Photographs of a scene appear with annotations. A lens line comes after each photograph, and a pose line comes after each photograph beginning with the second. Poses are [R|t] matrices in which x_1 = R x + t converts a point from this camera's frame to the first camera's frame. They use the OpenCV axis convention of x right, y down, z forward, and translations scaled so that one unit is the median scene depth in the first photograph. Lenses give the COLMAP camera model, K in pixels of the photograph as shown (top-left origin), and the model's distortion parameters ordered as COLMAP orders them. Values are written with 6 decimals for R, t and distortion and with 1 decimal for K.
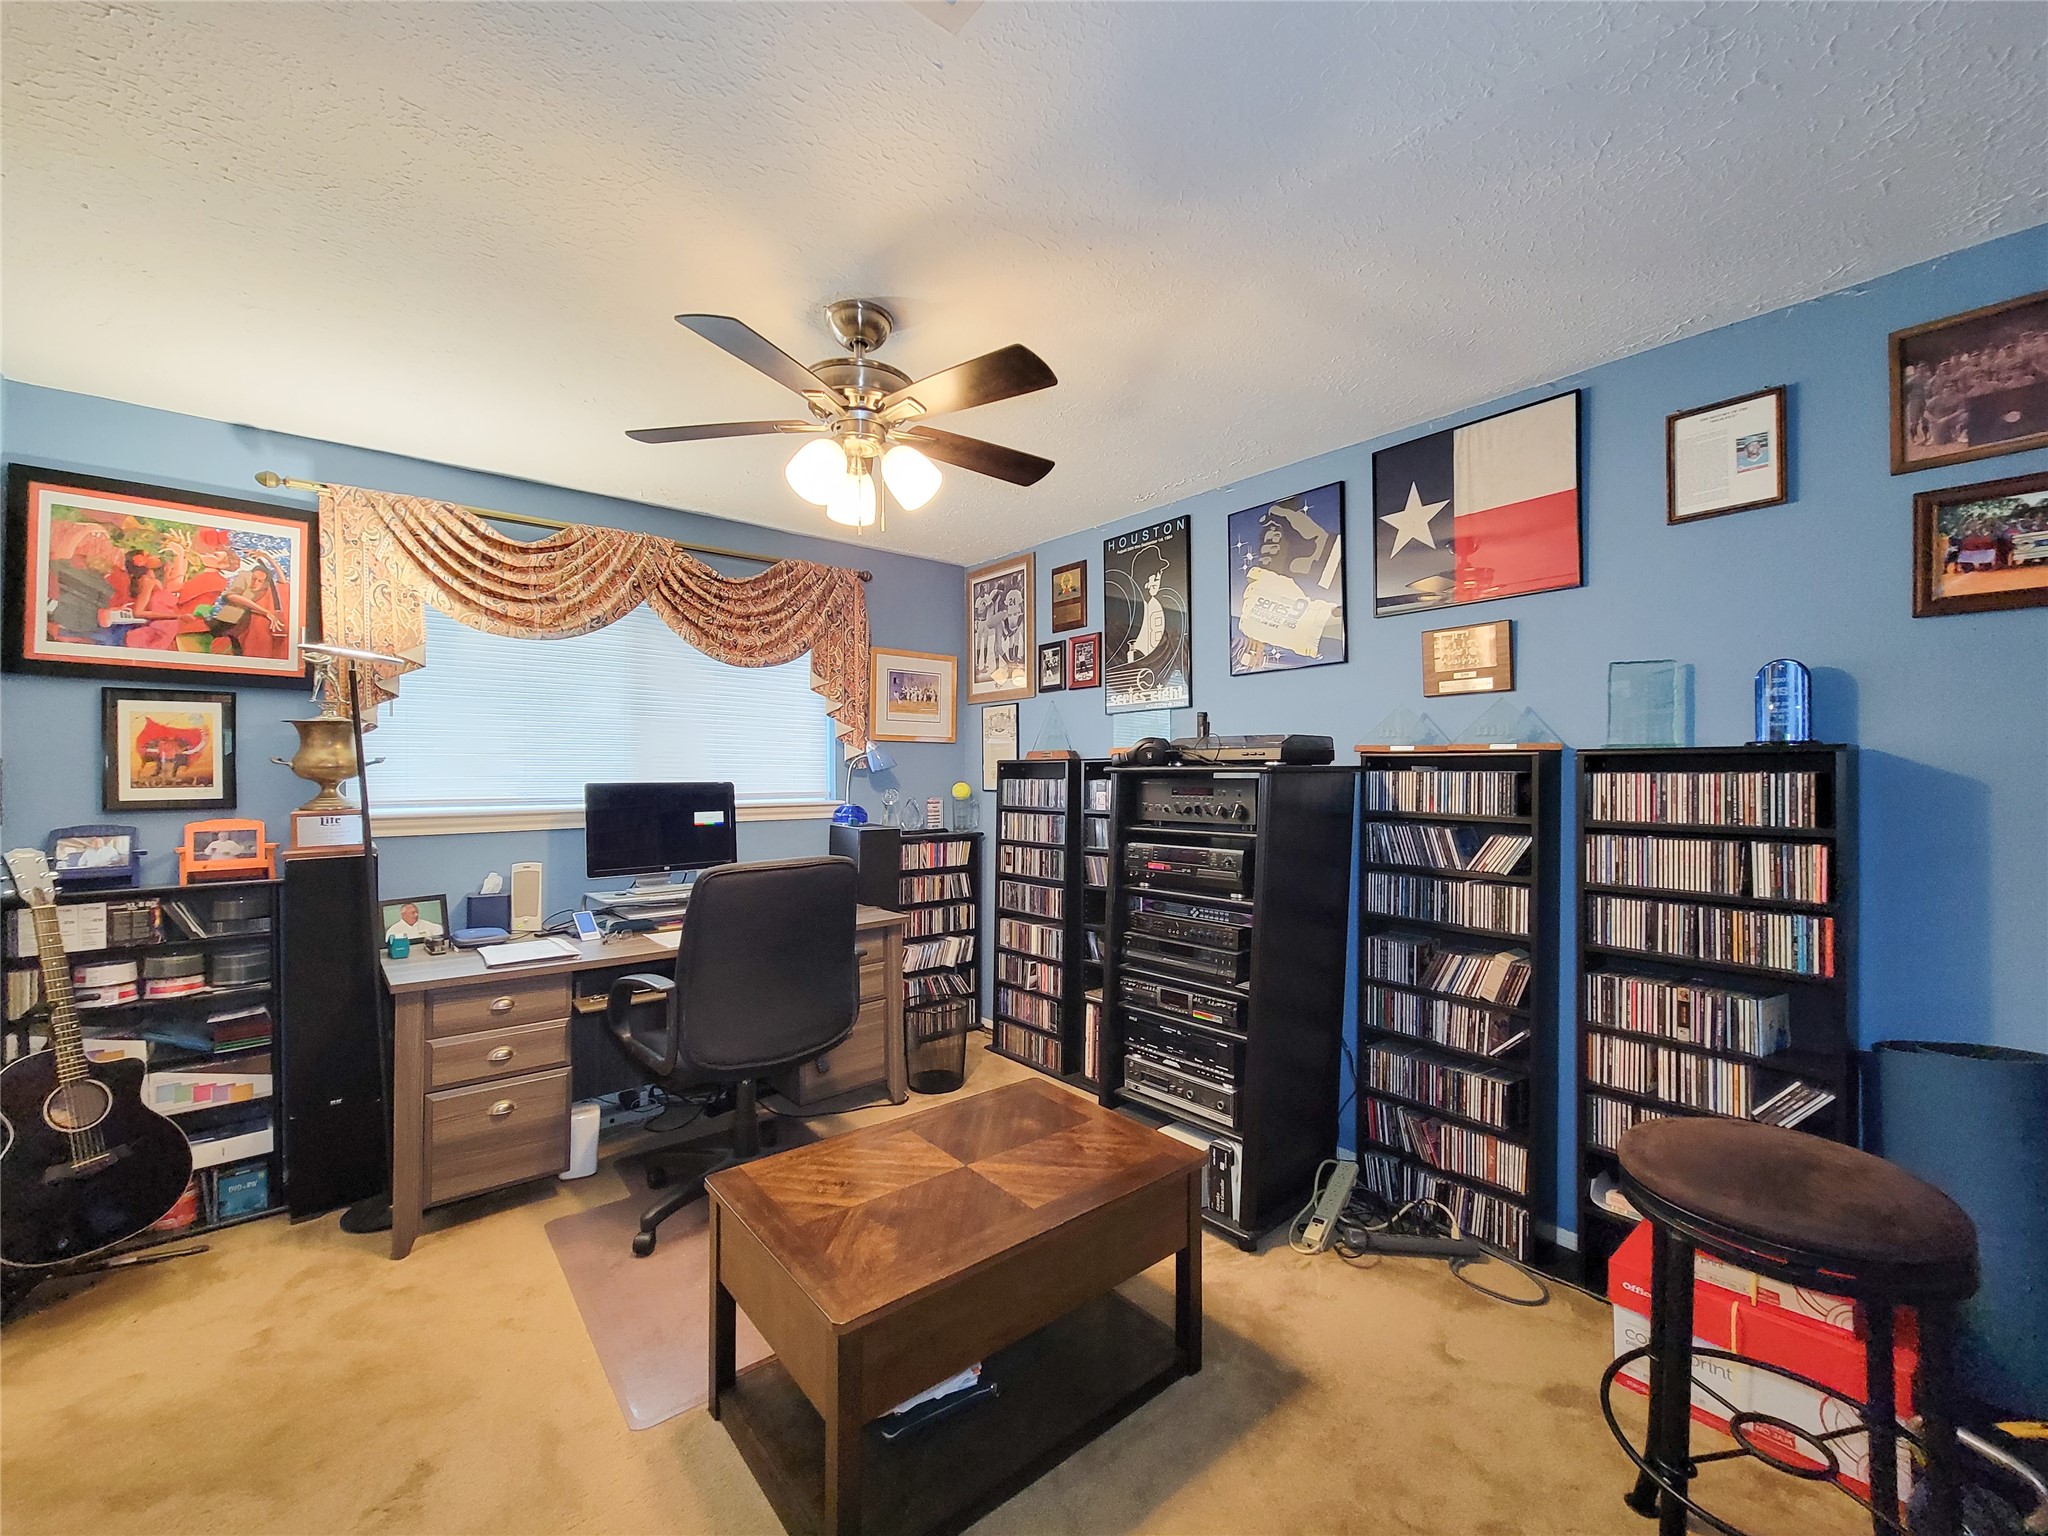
lens RADIAL K [[864.2, 0, 1024.0], [0, 864.2, 768.0], [0, 0, 1]] dist [0.001470, 0.000313]
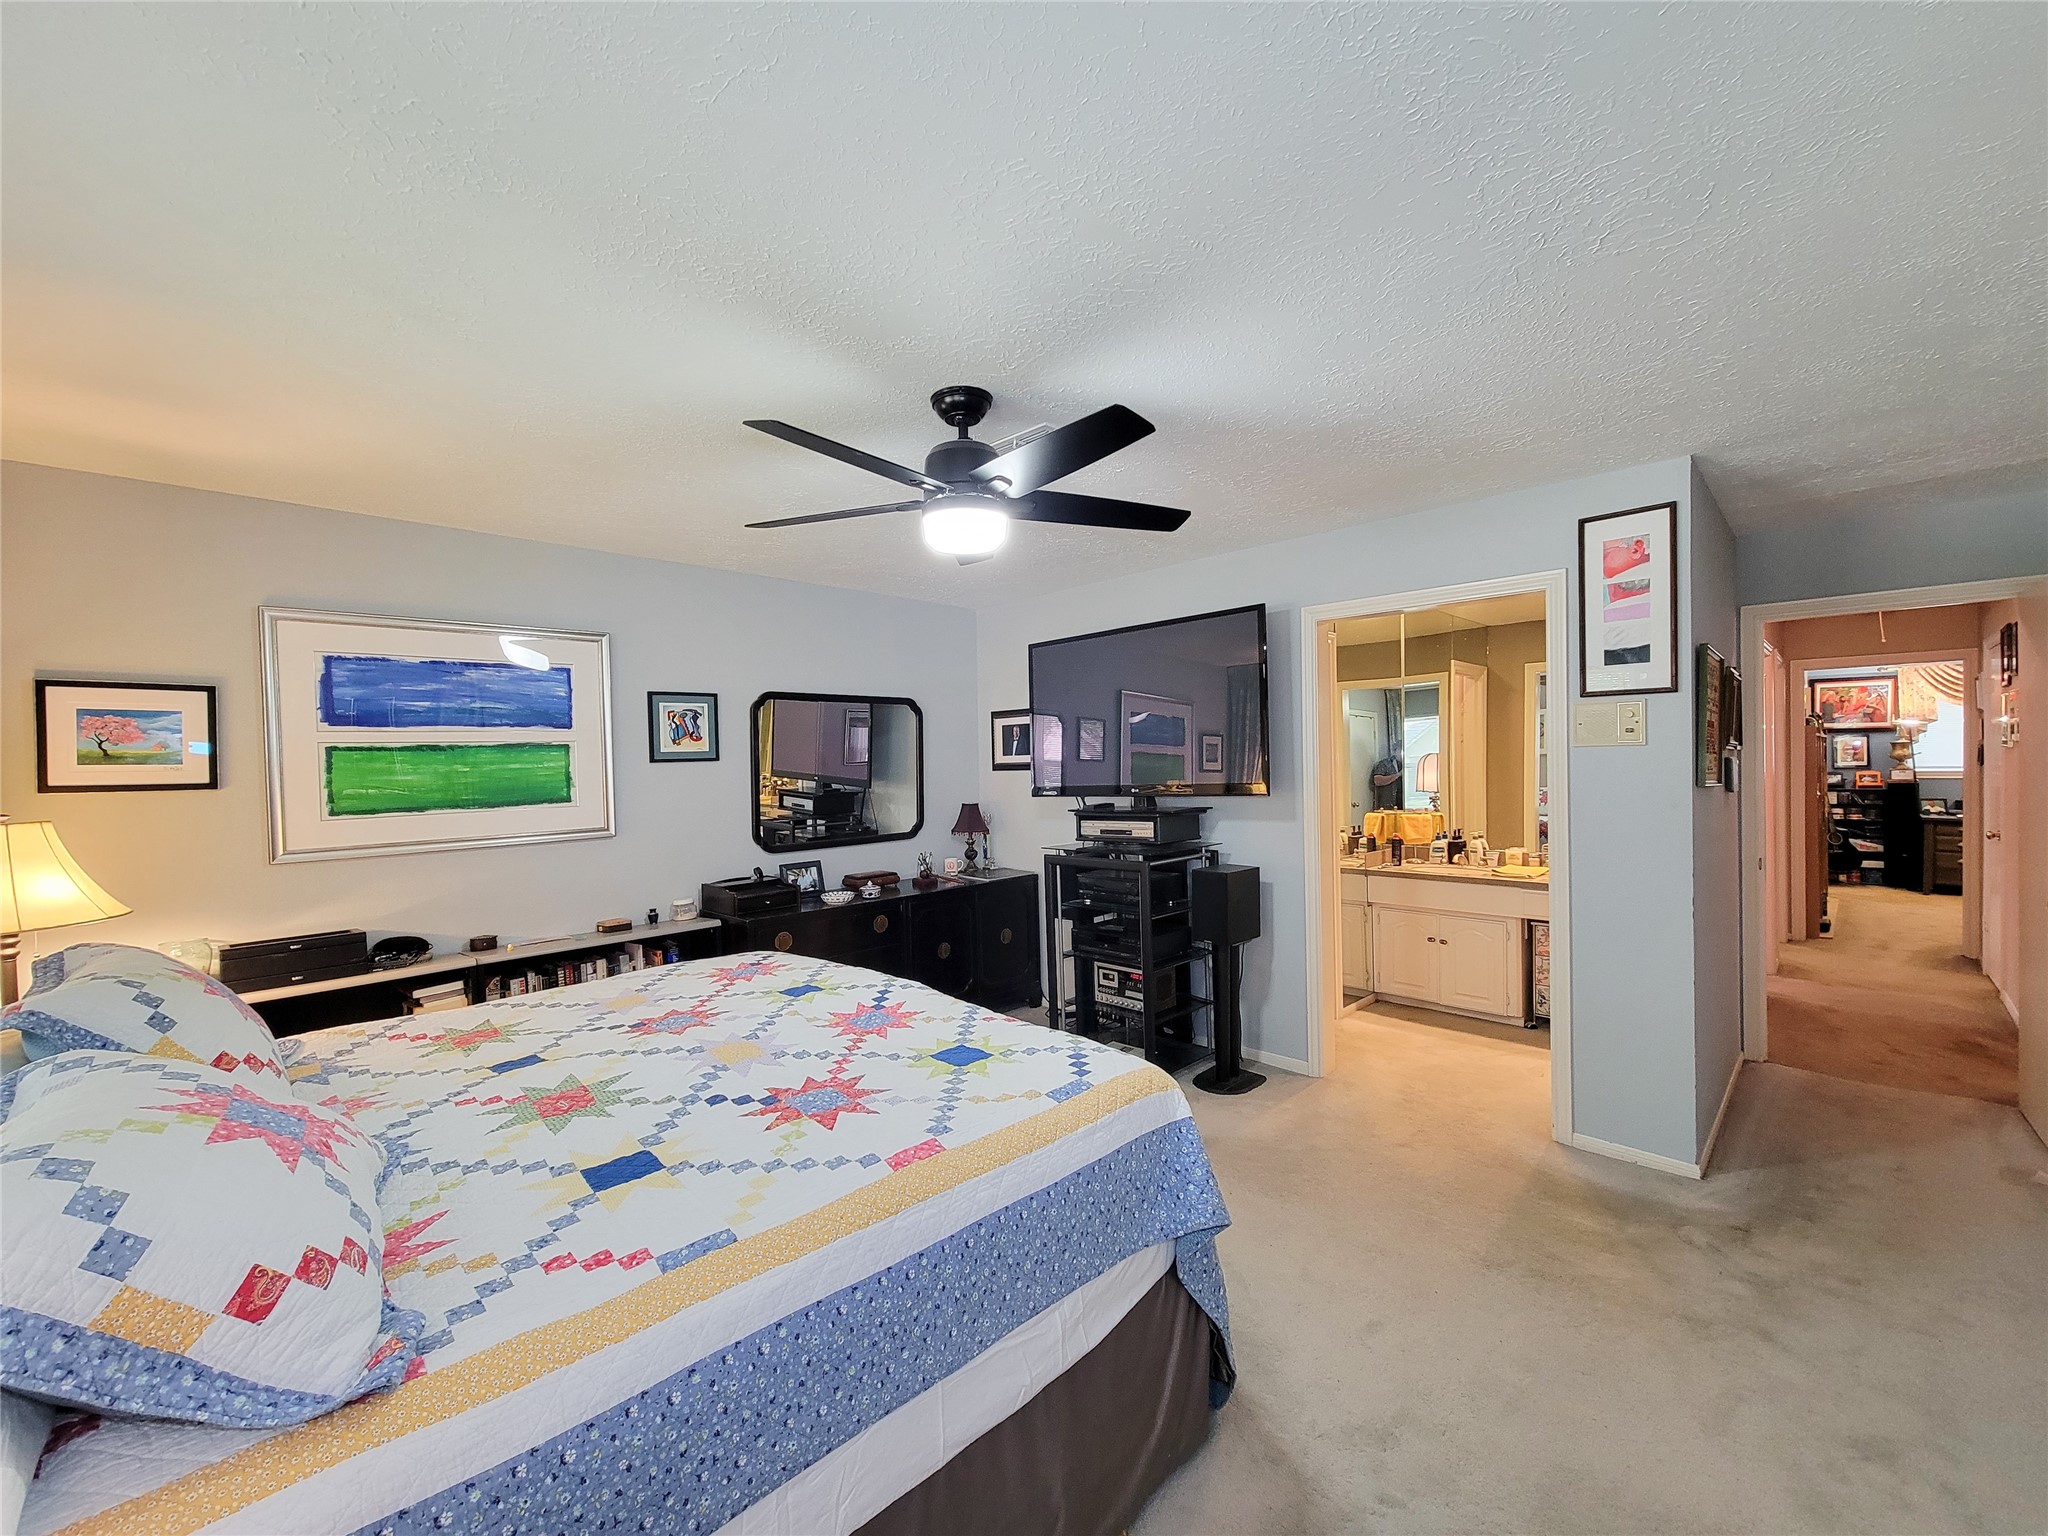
lens RADIAL K [[864.2, 0, 1024.0], [0, 864.2, 768.0], [0, 0, 1]] dist [0.001470, 0.000313]
pose [[0.106909, 0.008193, -0.994235, 2.164502], [0.013374, 0.999864, 0.009678, -0.031078], [0.994179, -0.014332, 0.106785, -2.734614]]
